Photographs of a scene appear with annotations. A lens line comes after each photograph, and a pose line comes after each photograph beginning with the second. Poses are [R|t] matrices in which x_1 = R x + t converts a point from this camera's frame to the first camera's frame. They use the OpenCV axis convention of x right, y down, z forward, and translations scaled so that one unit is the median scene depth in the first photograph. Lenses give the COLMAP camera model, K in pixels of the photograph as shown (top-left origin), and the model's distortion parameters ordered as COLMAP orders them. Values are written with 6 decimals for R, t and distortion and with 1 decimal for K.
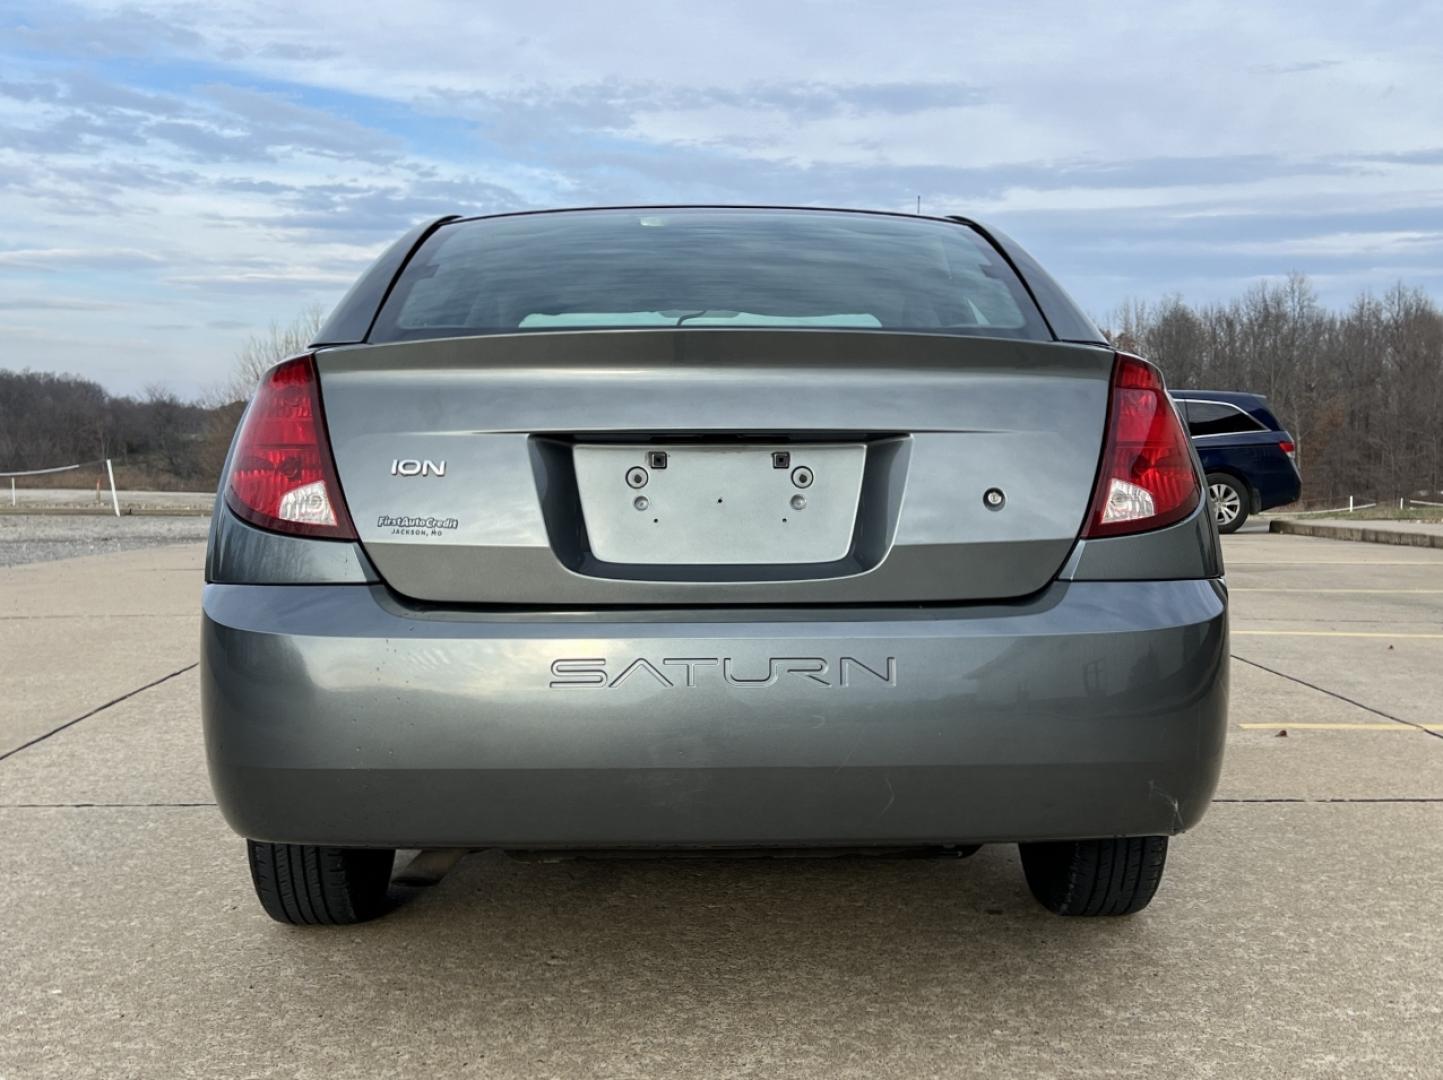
lens RADIAL K [[1780.6, 0, 730.2], [0, 1780.6, 535.0], [0, 0, 1]] dist [0.075948, 0.000000]
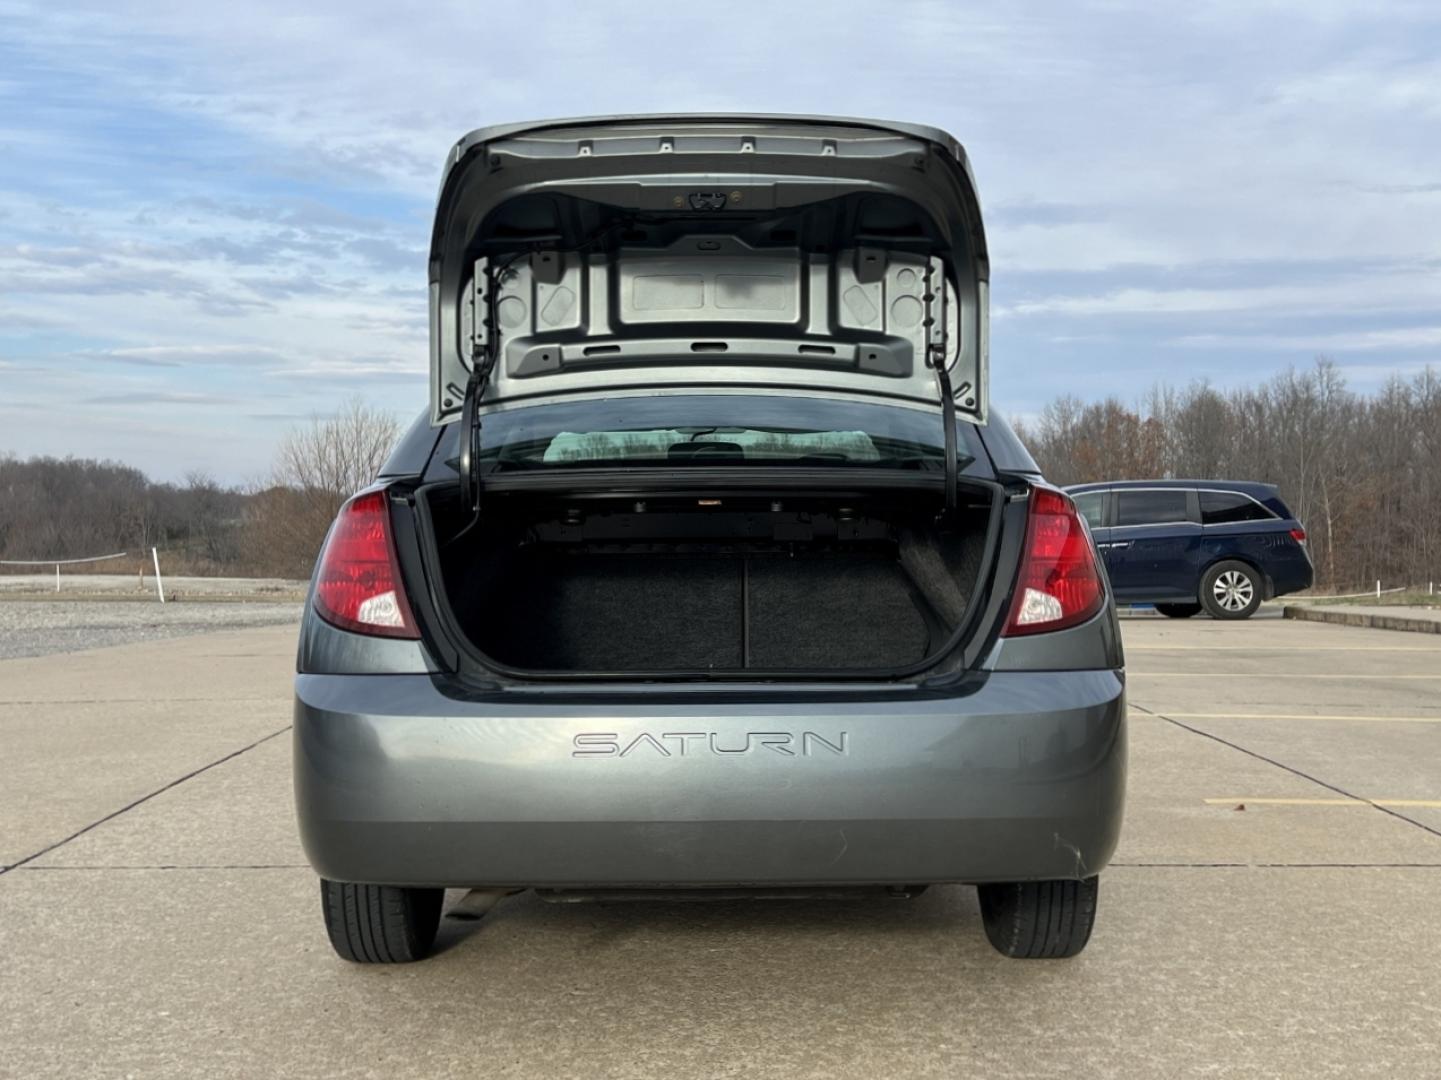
lens RADIAL K [[1778.1, 0, 716.4], [0, 1778.1, 525.8], [0, 0, 1]] dist [0.075948, 0.000000]
pose [[0.999666, -0.002368, -0.025744, 0.015100], [0.001030, 0.998654, -0.051858, -0.005395], [0.025832, 0.051814, 0.998323, -0.119074]]
